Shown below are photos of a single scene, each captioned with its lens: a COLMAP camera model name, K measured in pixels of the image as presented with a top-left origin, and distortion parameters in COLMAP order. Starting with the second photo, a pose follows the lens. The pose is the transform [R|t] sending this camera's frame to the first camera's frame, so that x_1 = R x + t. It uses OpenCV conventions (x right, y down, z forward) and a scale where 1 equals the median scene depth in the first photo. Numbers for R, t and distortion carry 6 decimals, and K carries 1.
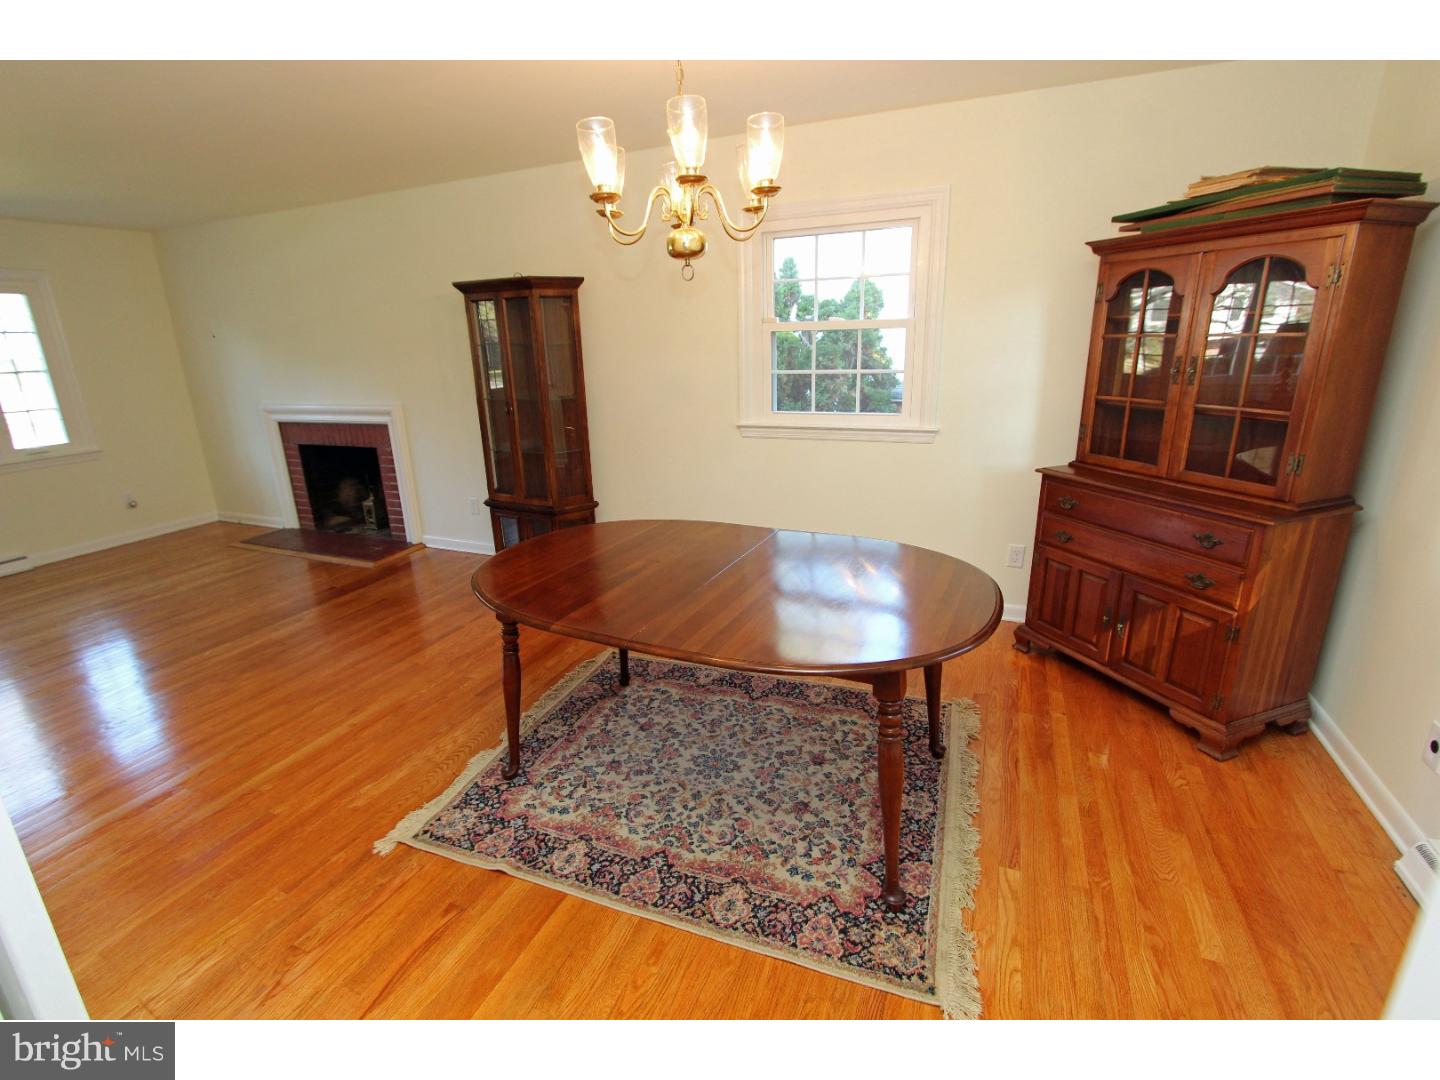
lens RADIAL K [[666.8, 0, 707.9], [0, 666.8, 530.5], [0, 0, 1]] dist [-0.018127, 0.000174]
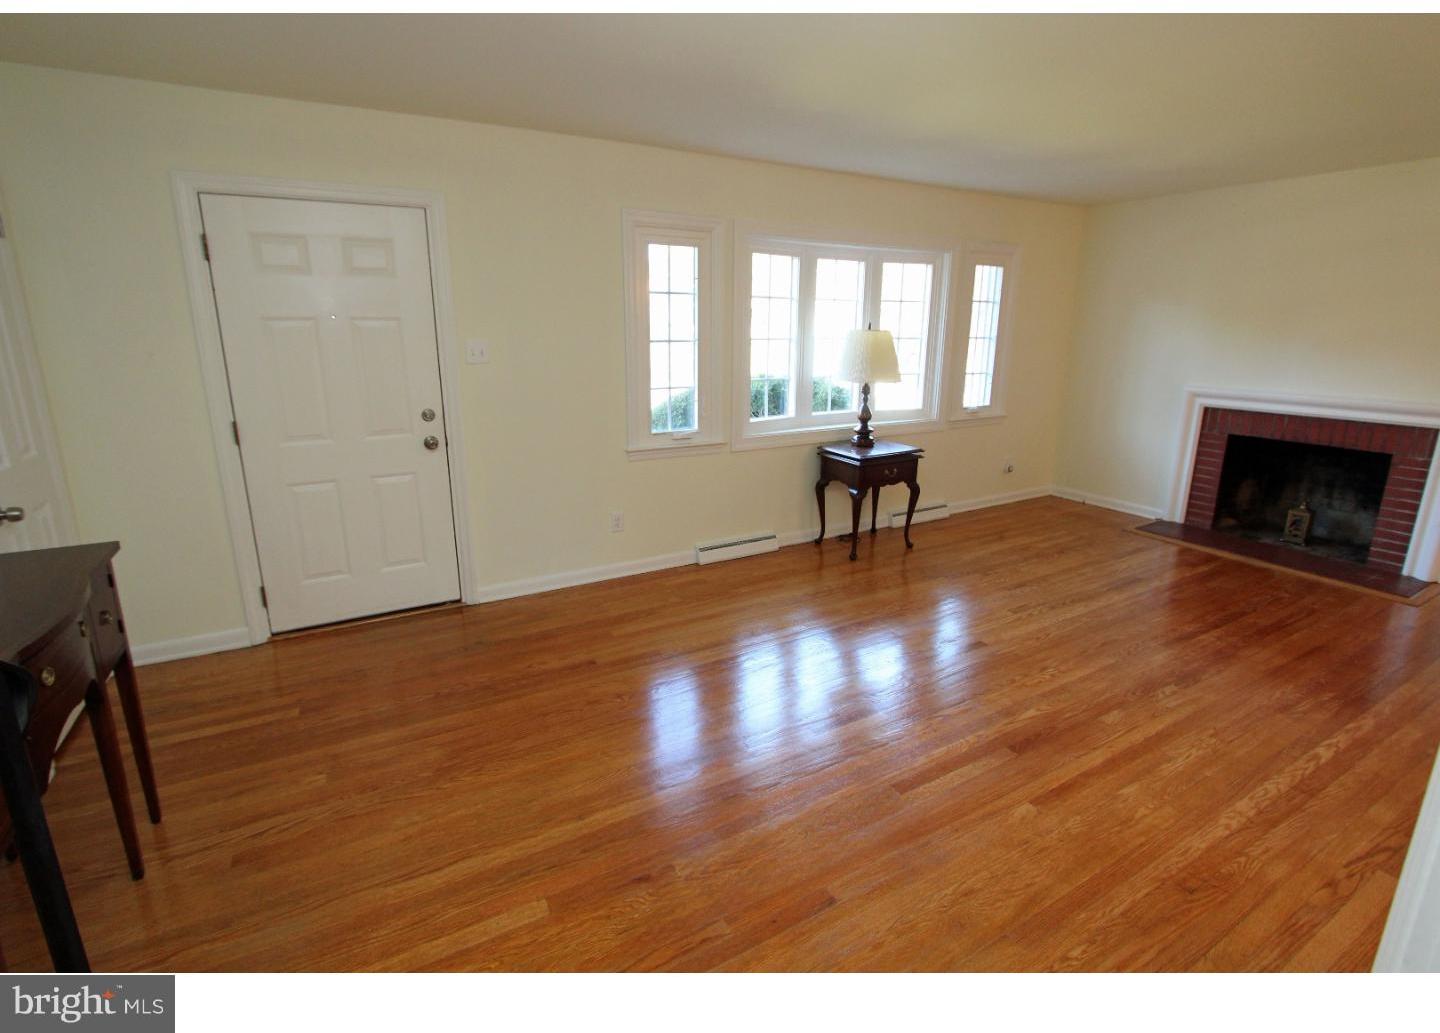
lens RADIAL K [[672.5, 0, 716.4], [0, 672.5, 493.1], [0, 0, 1]] dist [-0.012198, 0.000070]
pose [[0.801701, 0.176795, -0.570980, -1.410610], [-0.193558, 0.980572, 0.031848, 0.116120], [0.565517, 0.084986, 0.820346, -0.268698]]
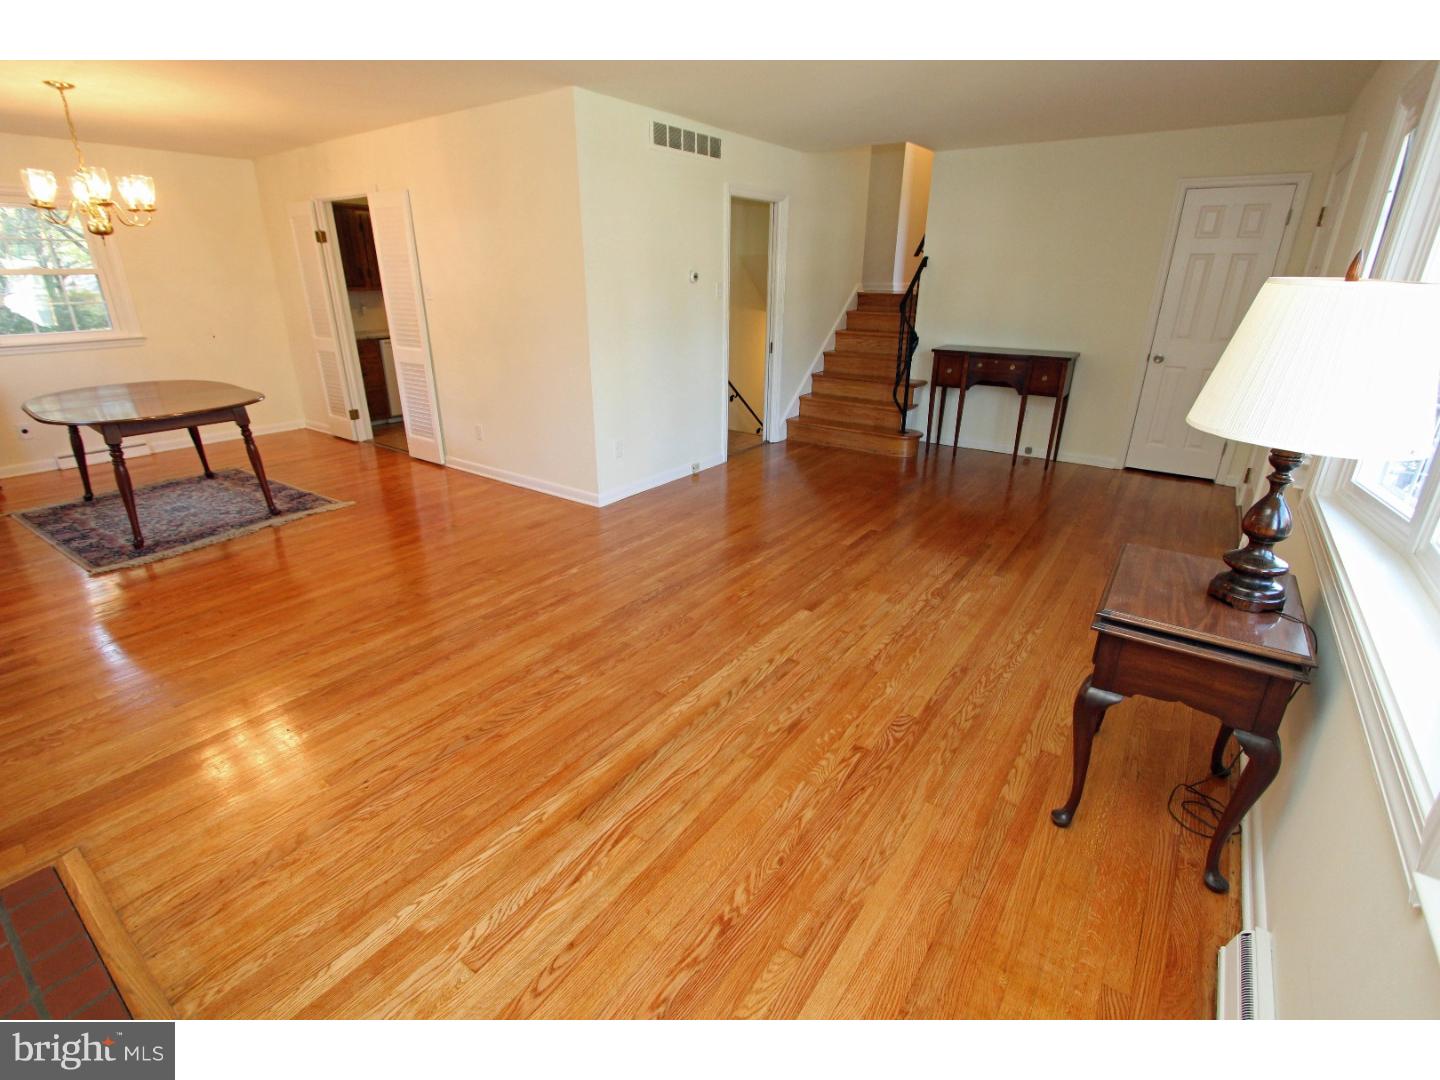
lens RADIAL K [[664.5, 0, 721.5], [0, 664.5, 535.9], [0, 0, 1]] dist [-0.016629, 0.000568]
pose [[-0.977106, -0.050459, 0.206684, -1.788475], [0.085442, 0.796618, 0.598414, -0.543484], [-0.194843, 0.602373, -0.774069, 2.095695]]
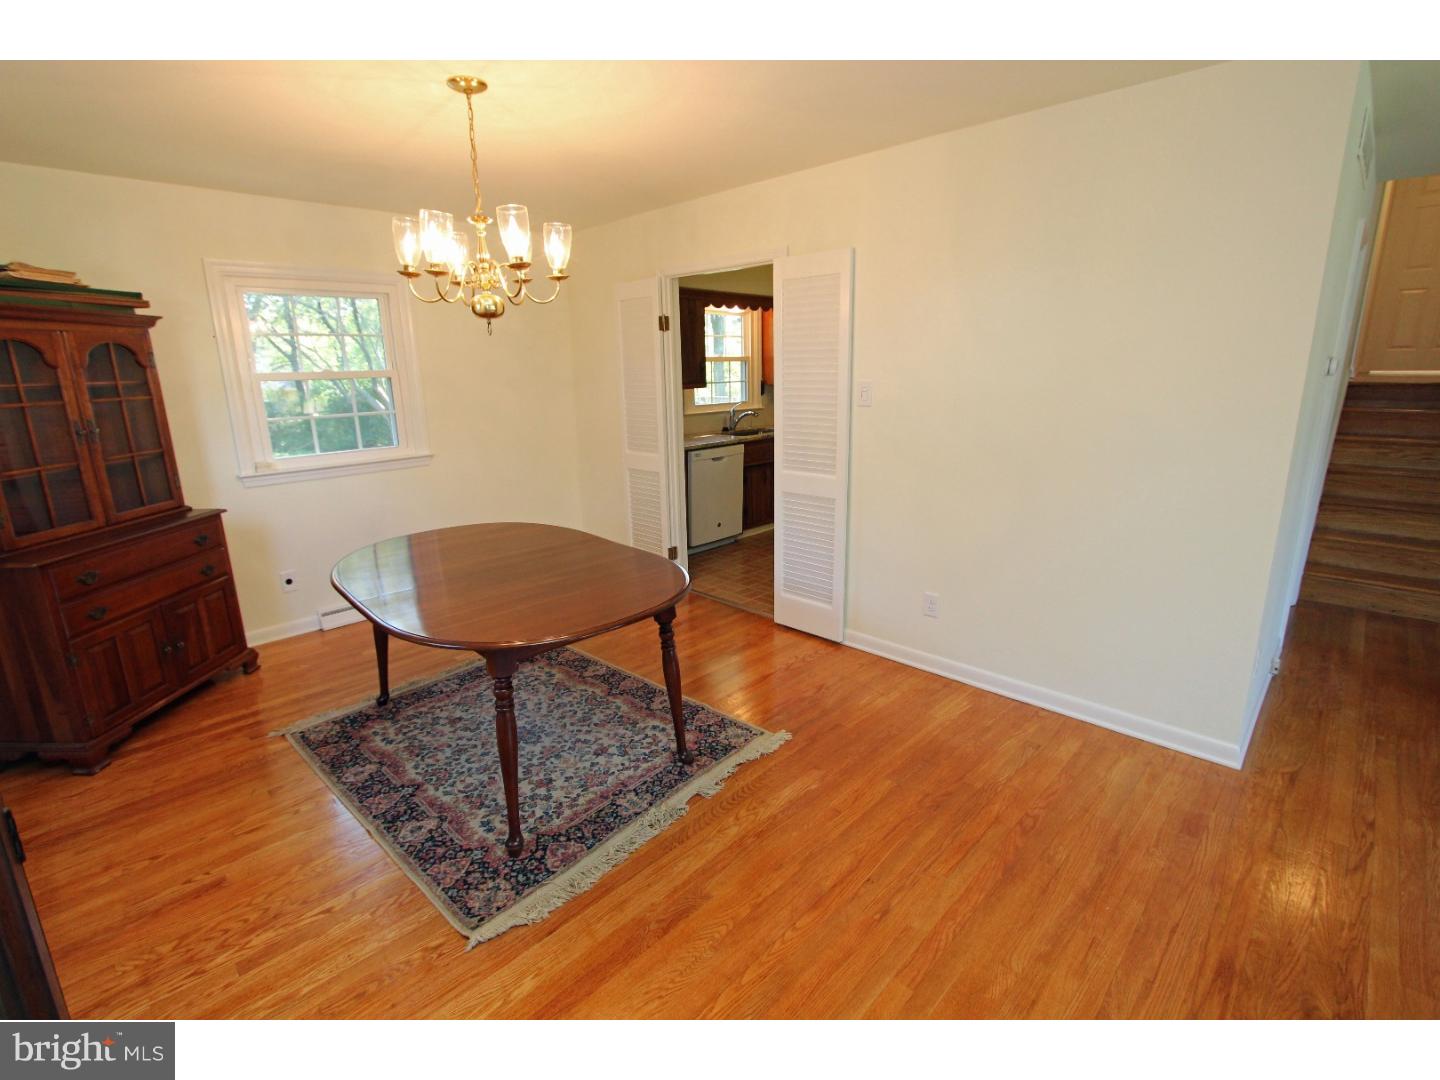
lens RADIAL K [[666.8, 0, 707.9], [0, 666.8, 530.5], [0, 0, 1]] dist [-0.018127, 0.000174]
pose [[-0.929771, -0.035206, 0.366451, -0.681127], [0.152708, 0.868853, 0.470929, -0.452433], [-0.334972, 0.493817, -0.802458, 1.593607]]
